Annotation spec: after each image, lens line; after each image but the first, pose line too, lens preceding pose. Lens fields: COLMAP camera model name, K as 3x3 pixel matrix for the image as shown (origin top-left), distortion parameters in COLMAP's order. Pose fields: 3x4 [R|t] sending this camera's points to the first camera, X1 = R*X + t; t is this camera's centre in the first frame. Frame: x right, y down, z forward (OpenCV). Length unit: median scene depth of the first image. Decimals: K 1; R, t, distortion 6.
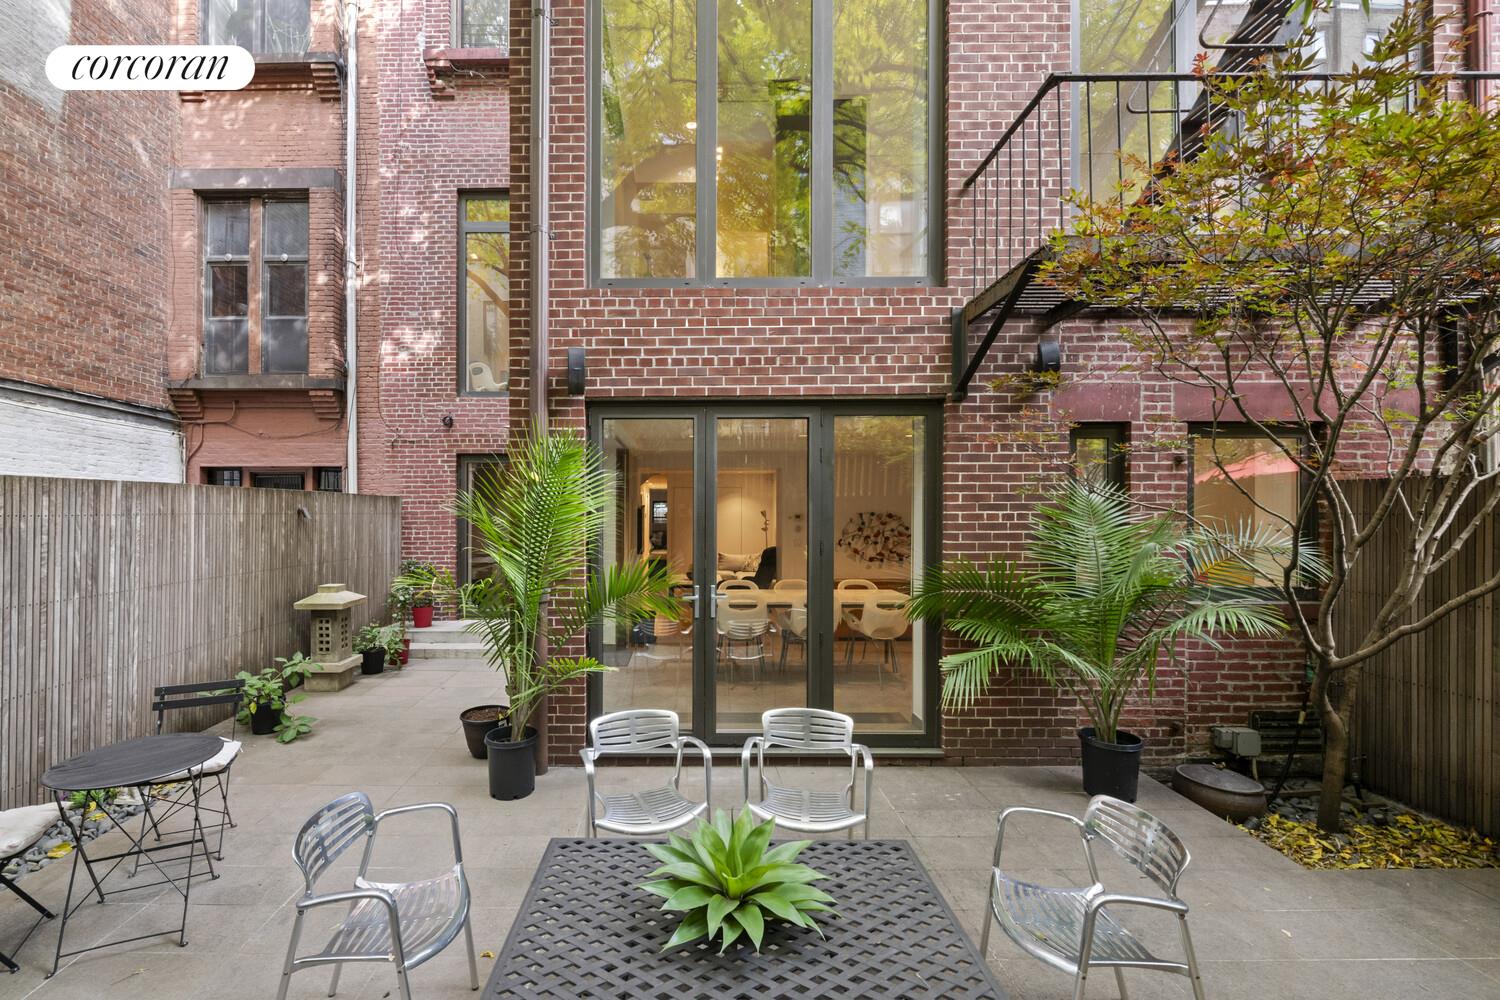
lens RADIAL K [[627.3, 0, 745.4], [0, 627.3, 503.2], [0, 0, 1]] dist [-0.000084, -0.000157]
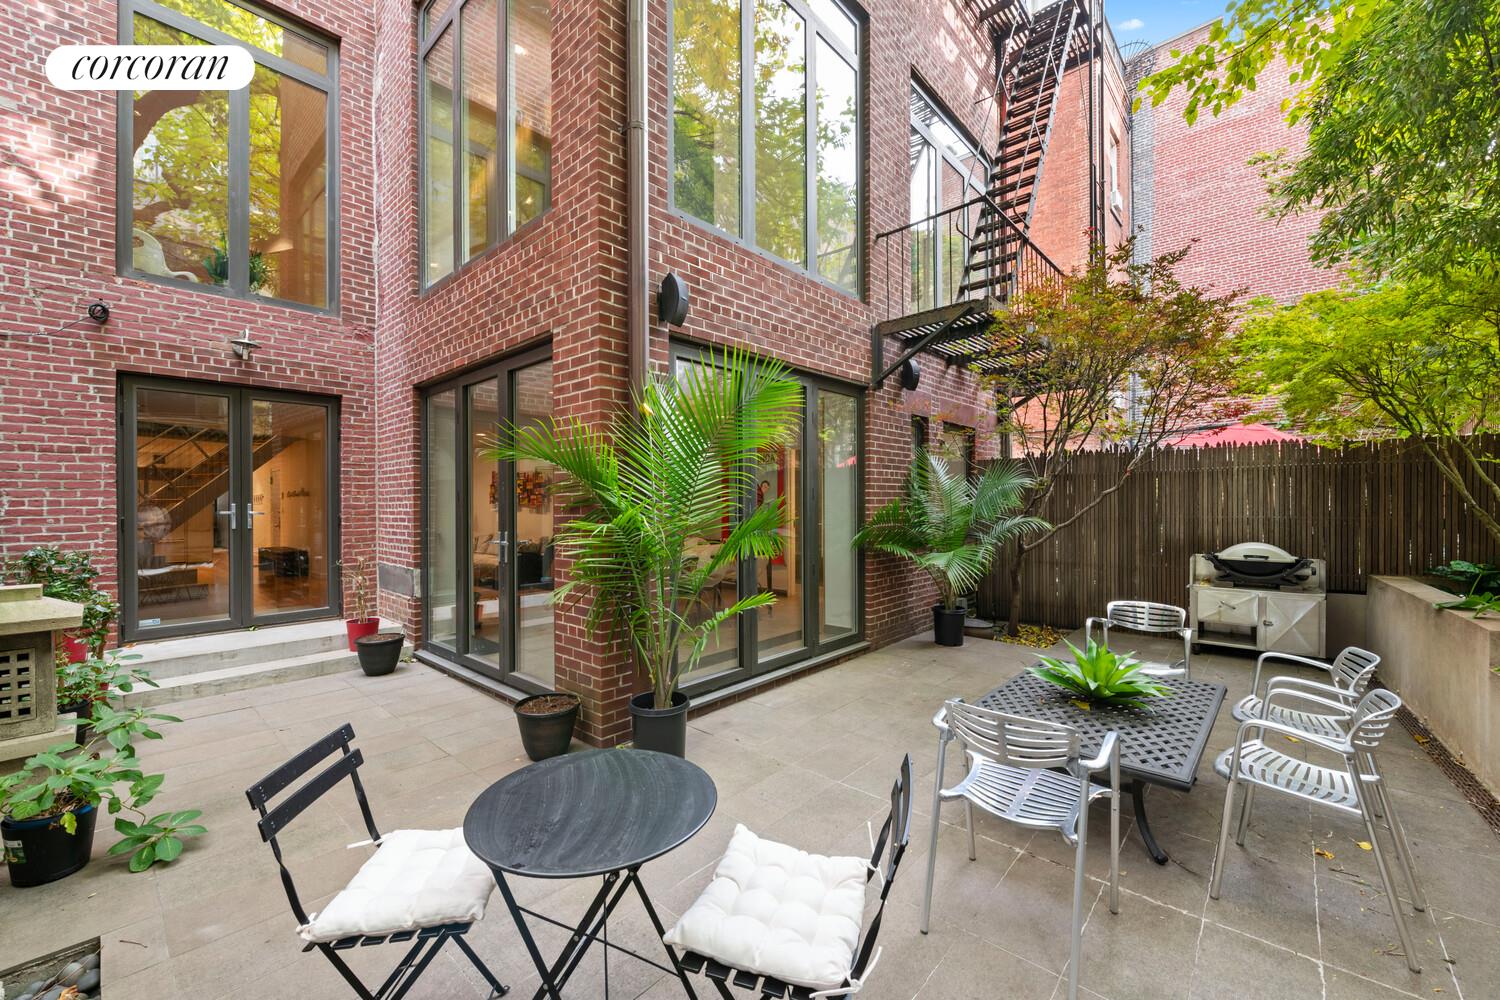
lens RADIAL K [[581.6, 0, 741.9], [0, 581.6, 507.5], [0, 0, 1]] dist [-0.003505, -0.000265]
pose [[0.680638, -0.008295, 0.732573, -0.812820], [0.003297, 0.999960, 0.008259, 0.086425], [-0.732612, -0.003206, 0.680638, 0.333356]]
